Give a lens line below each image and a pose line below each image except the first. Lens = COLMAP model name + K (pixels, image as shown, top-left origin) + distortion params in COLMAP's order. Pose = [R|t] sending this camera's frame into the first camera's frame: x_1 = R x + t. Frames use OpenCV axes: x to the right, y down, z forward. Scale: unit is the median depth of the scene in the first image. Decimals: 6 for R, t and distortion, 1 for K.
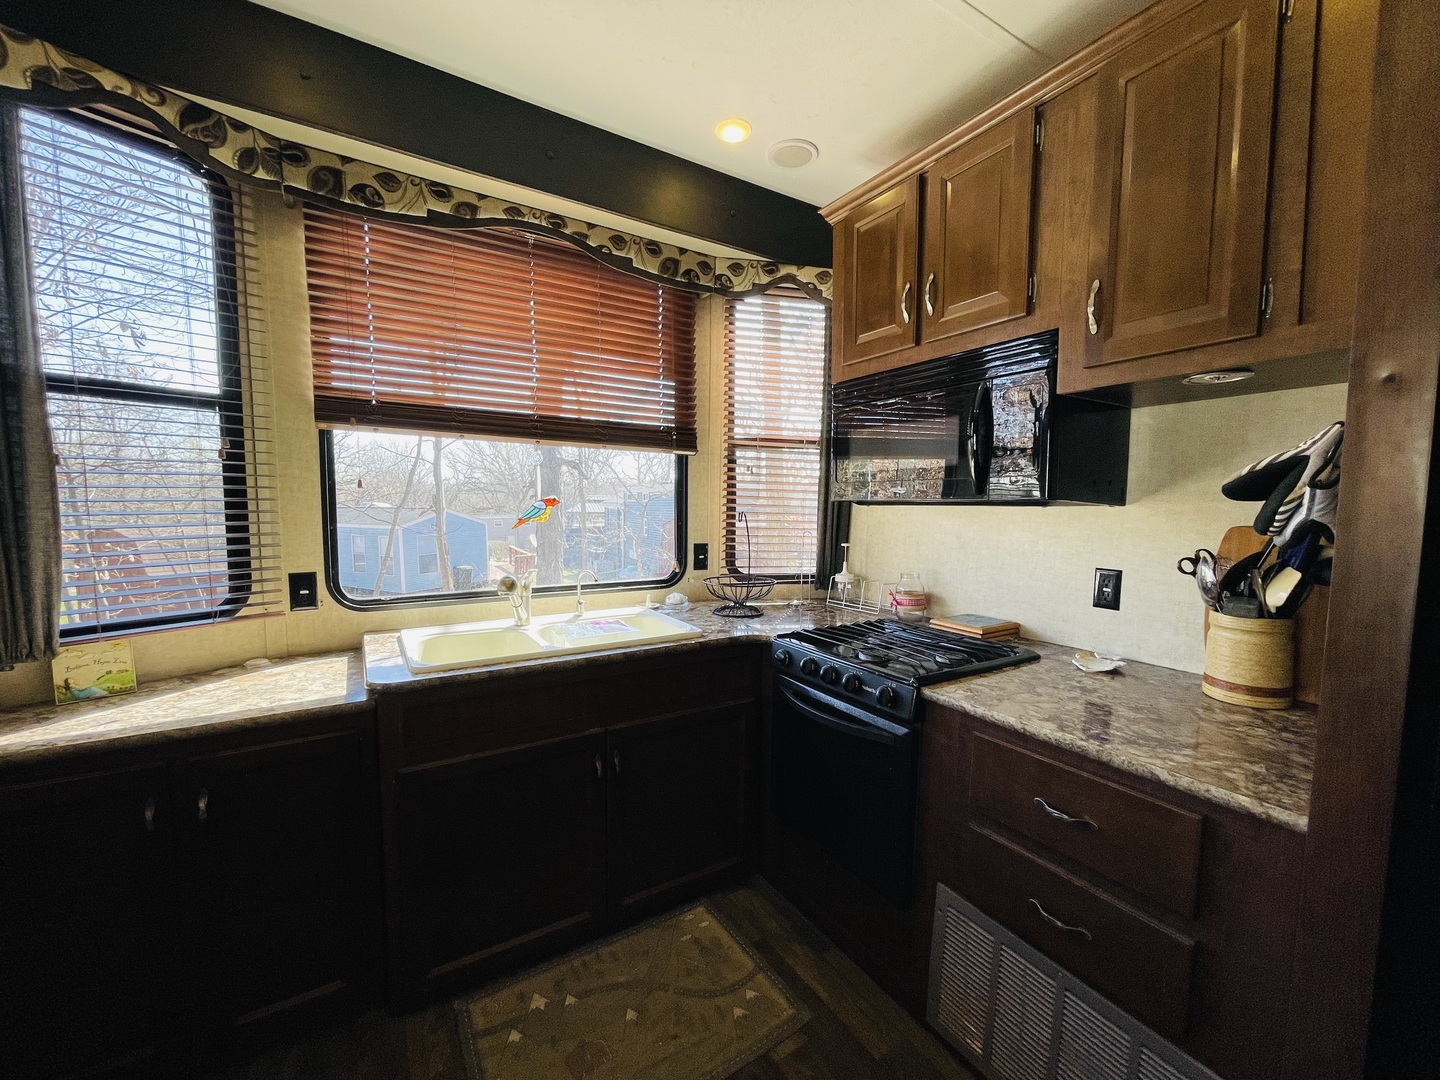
lens RADIAL K [[581.0, 0, 715.9], [0, 581.0, 546.1], [0, 0, 1]] dist [-0.001225, -0.000027]
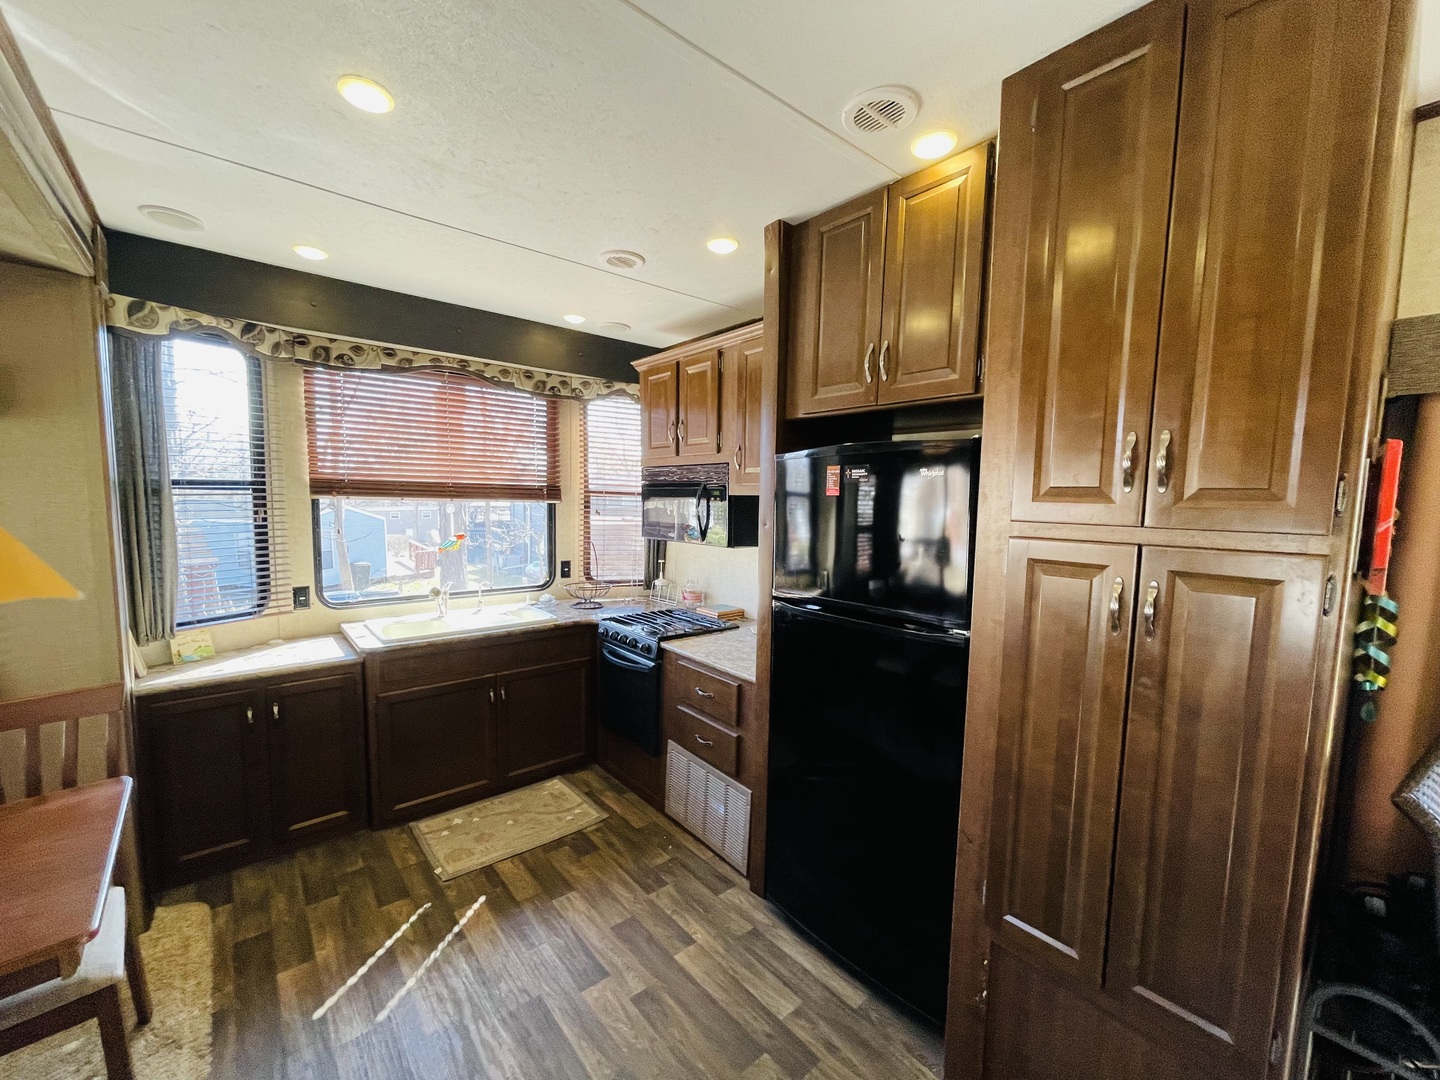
lens RADIAL K [[581.0, 0, 715.9], [0, 581.0, 546.1], [0, 0, 1]] dist [-0.001225, -0.000027]
pose [[0.989003, -0.002566, 0.147875, 0.197531], [0.000508, 0.999903, 0.013950, -0.090518], [-0.147897, -0.013722, 0.988908, -0.785280]]
